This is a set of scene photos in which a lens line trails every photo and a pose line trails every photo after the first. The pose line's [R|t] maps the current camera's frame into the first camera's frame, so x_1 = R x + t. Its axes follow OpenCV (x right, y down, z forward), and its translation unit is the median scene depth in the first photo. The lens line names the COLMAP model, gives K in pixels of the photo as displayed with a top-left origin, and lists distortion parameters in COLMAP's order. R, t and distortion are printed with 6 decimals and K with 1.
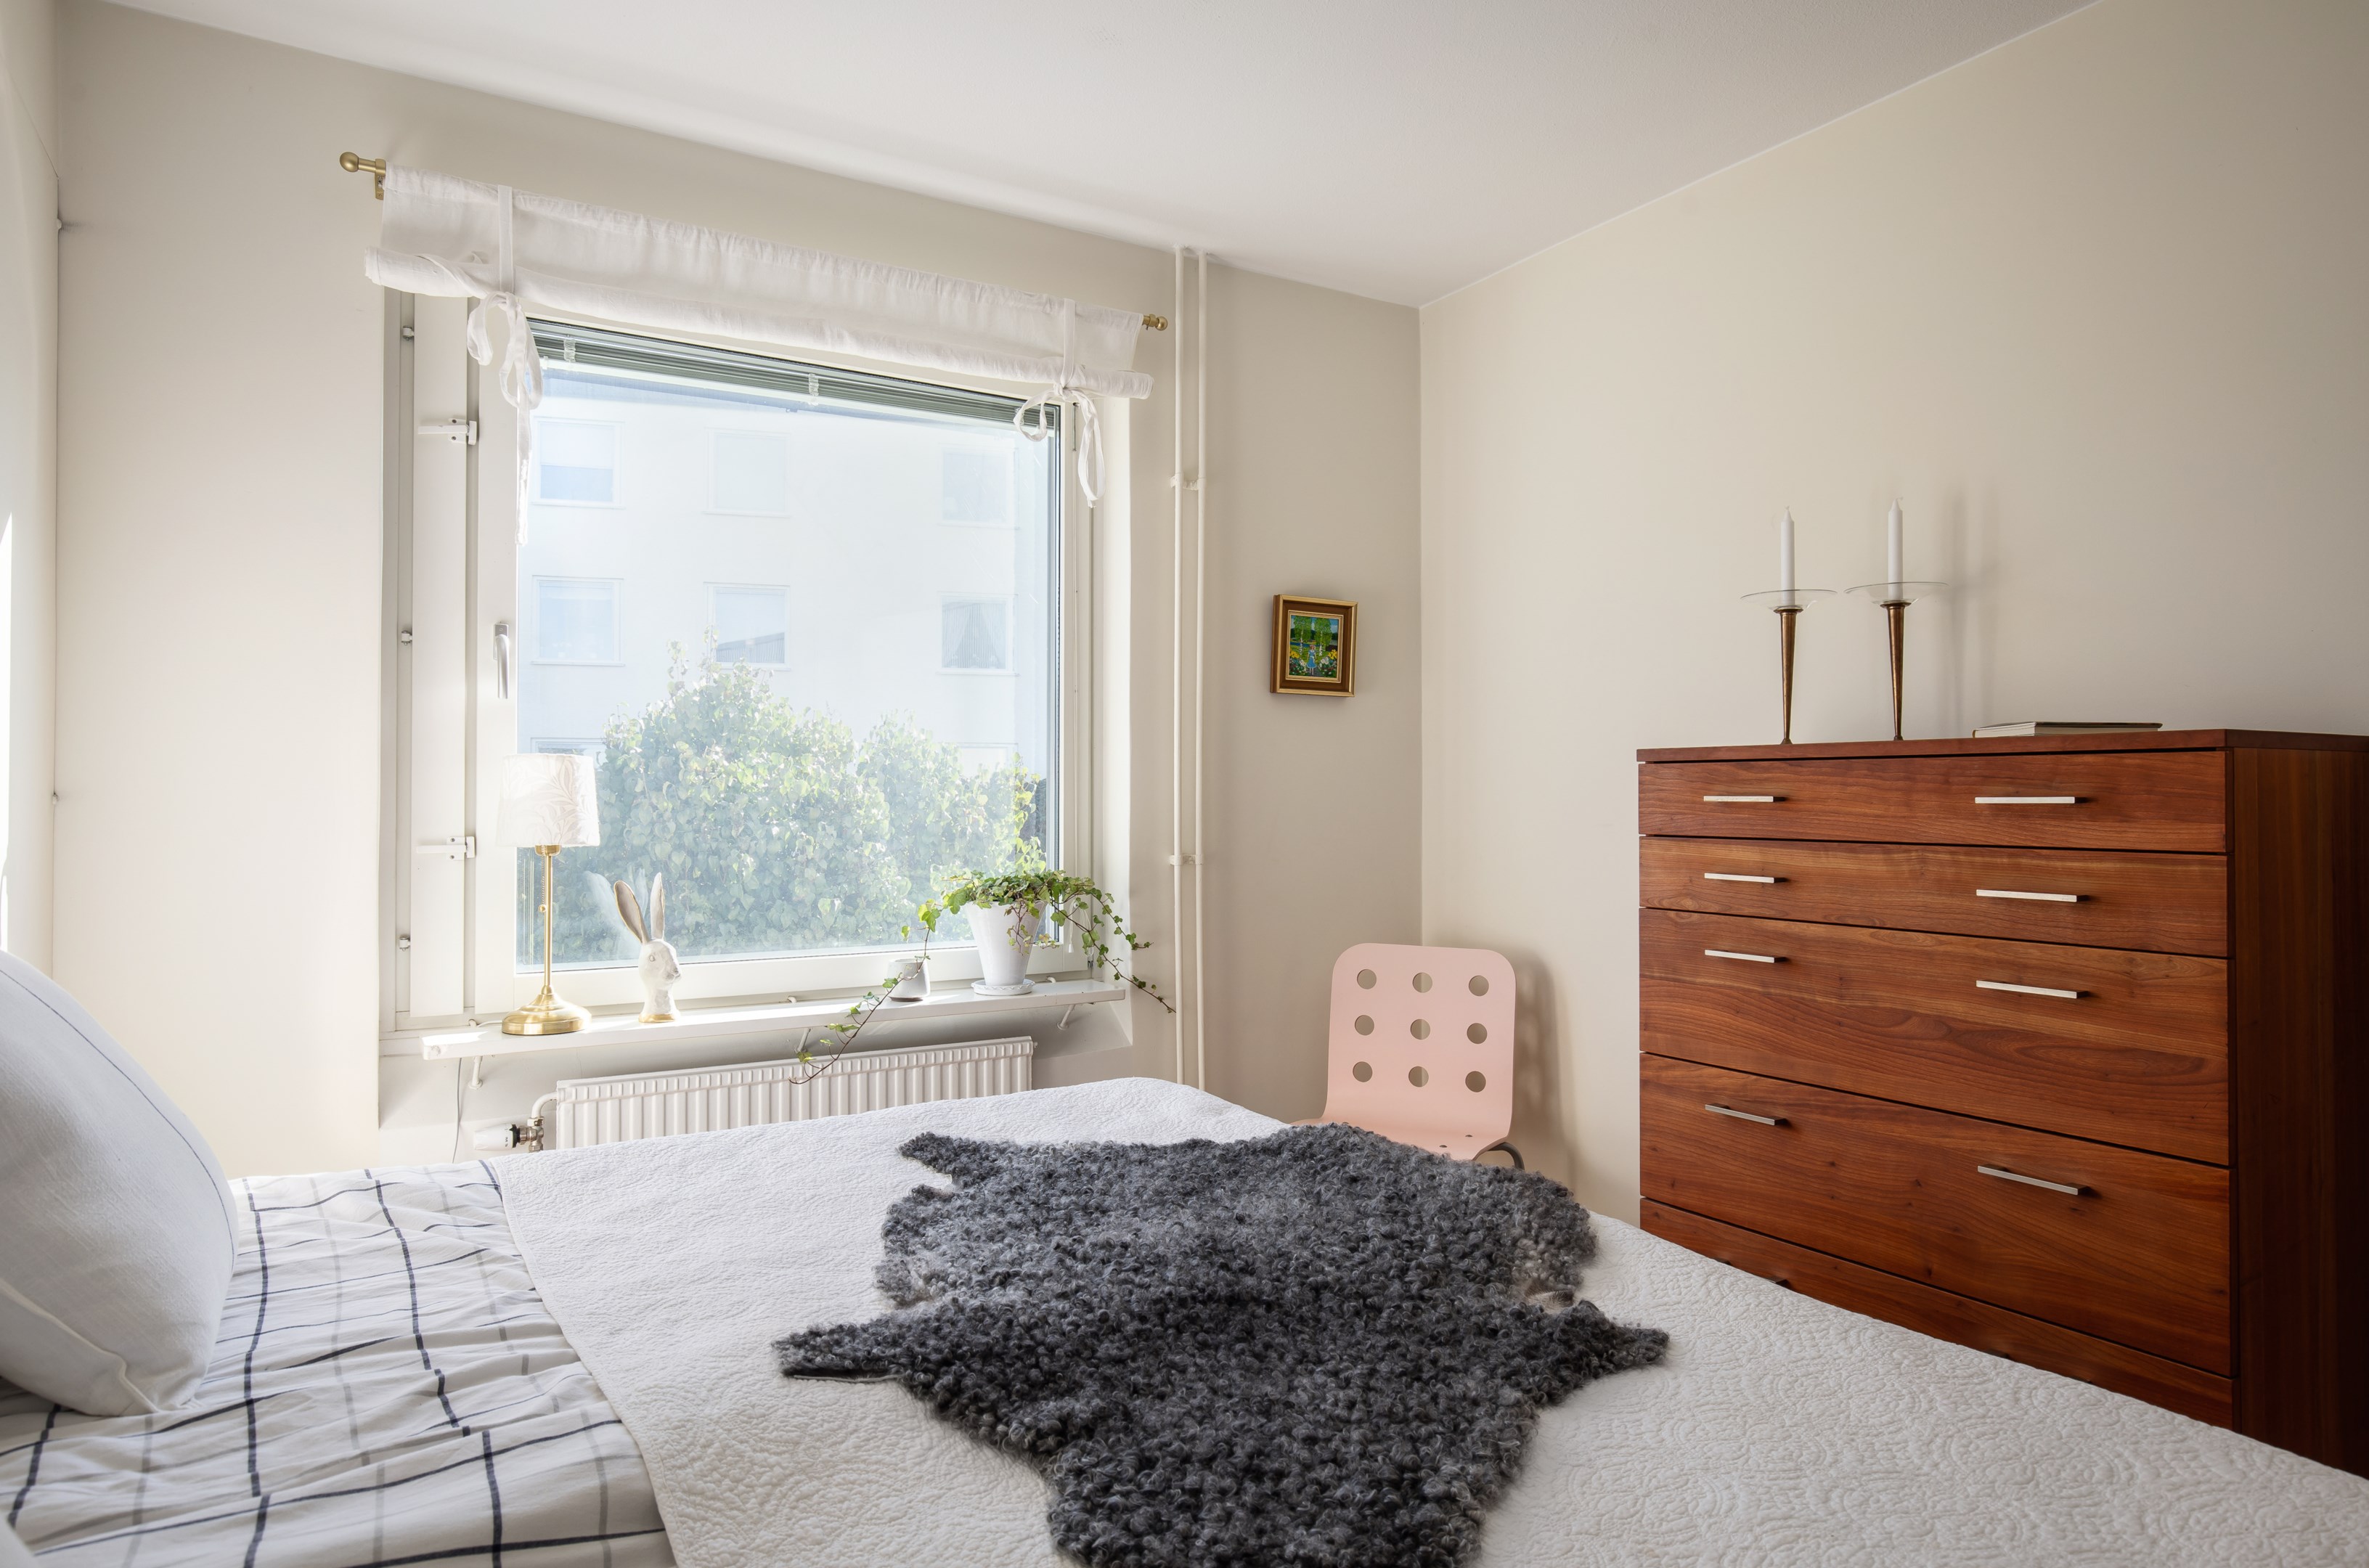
lens RADIAL K [[1368.2, 0, 1198.2], [0, 1368.2, 785.4], [0, 0, 1]] dist [-0.004024, 0.010506]
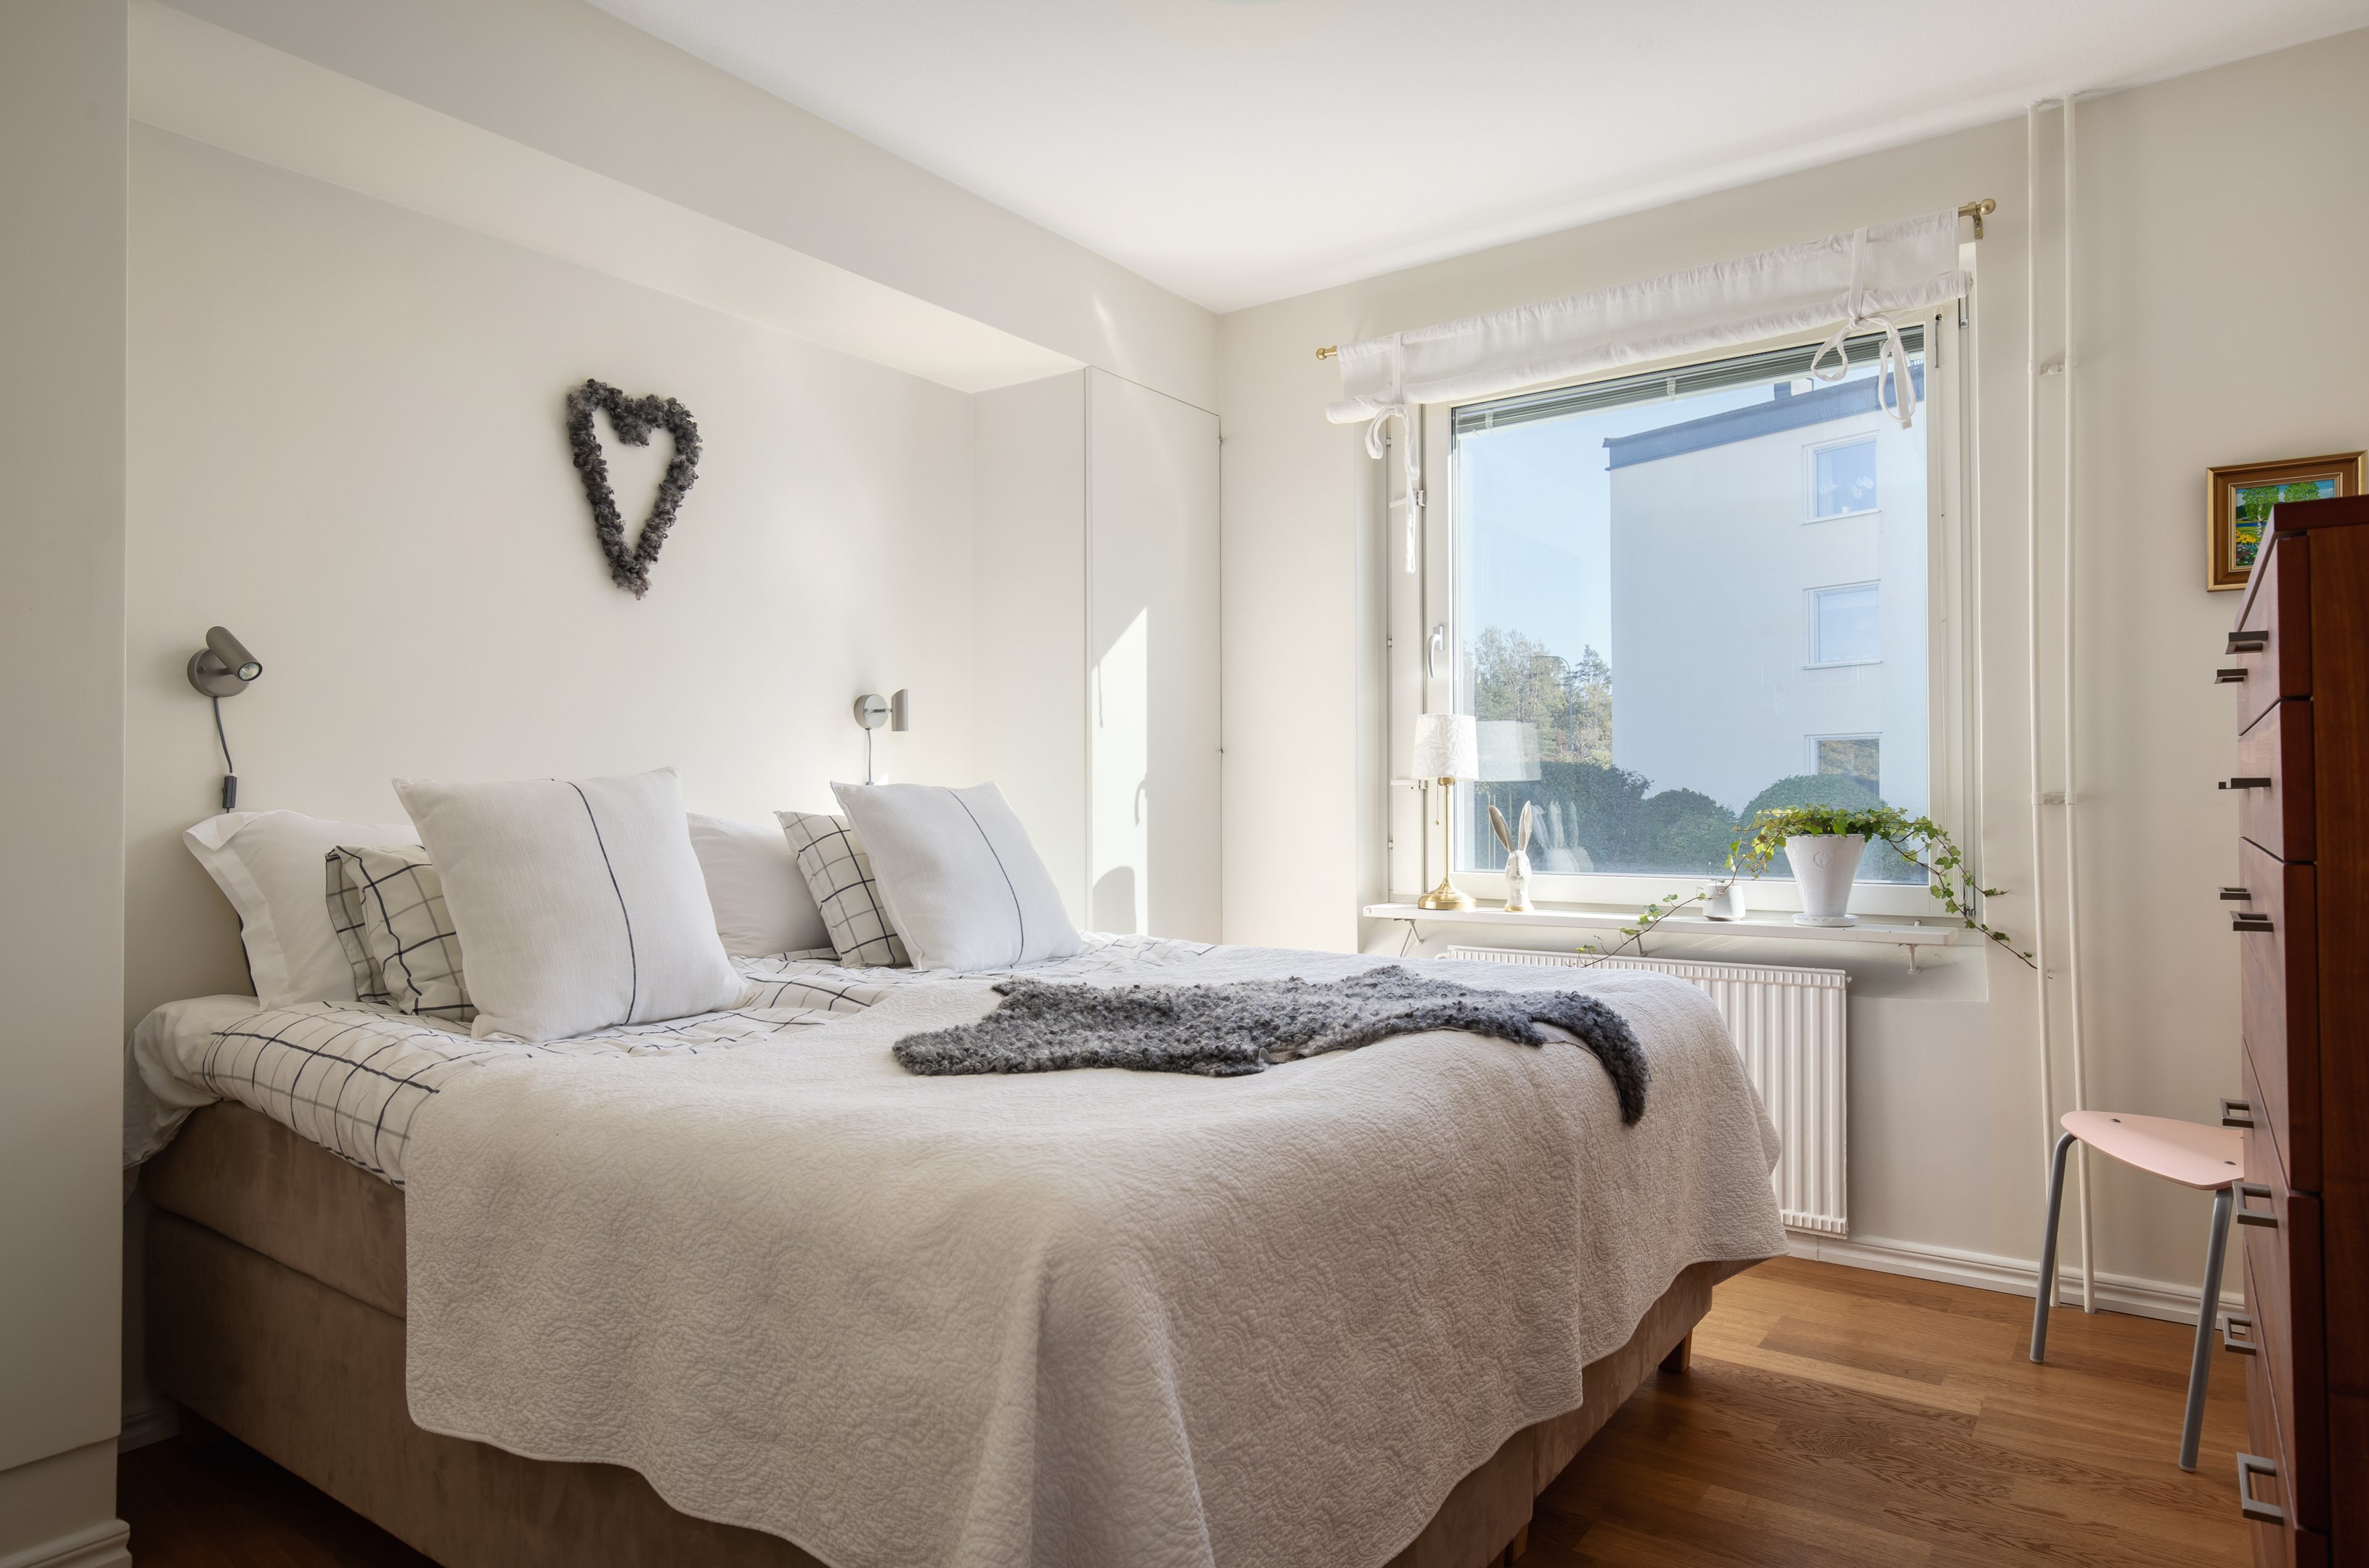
lens RADIAL K [[1406.8, 0, 1184.7], [0, 1406.8, 787.9], [0, 0, 1]] dist [-0.004590, 0.002378]
pose [[0.395502, -0.010577, -0.918404, 0.702894], [0.008607, 0.999932, -0.007809, 0.058407], [0.918425, -0.004816, 0.395566, 0.159867]]
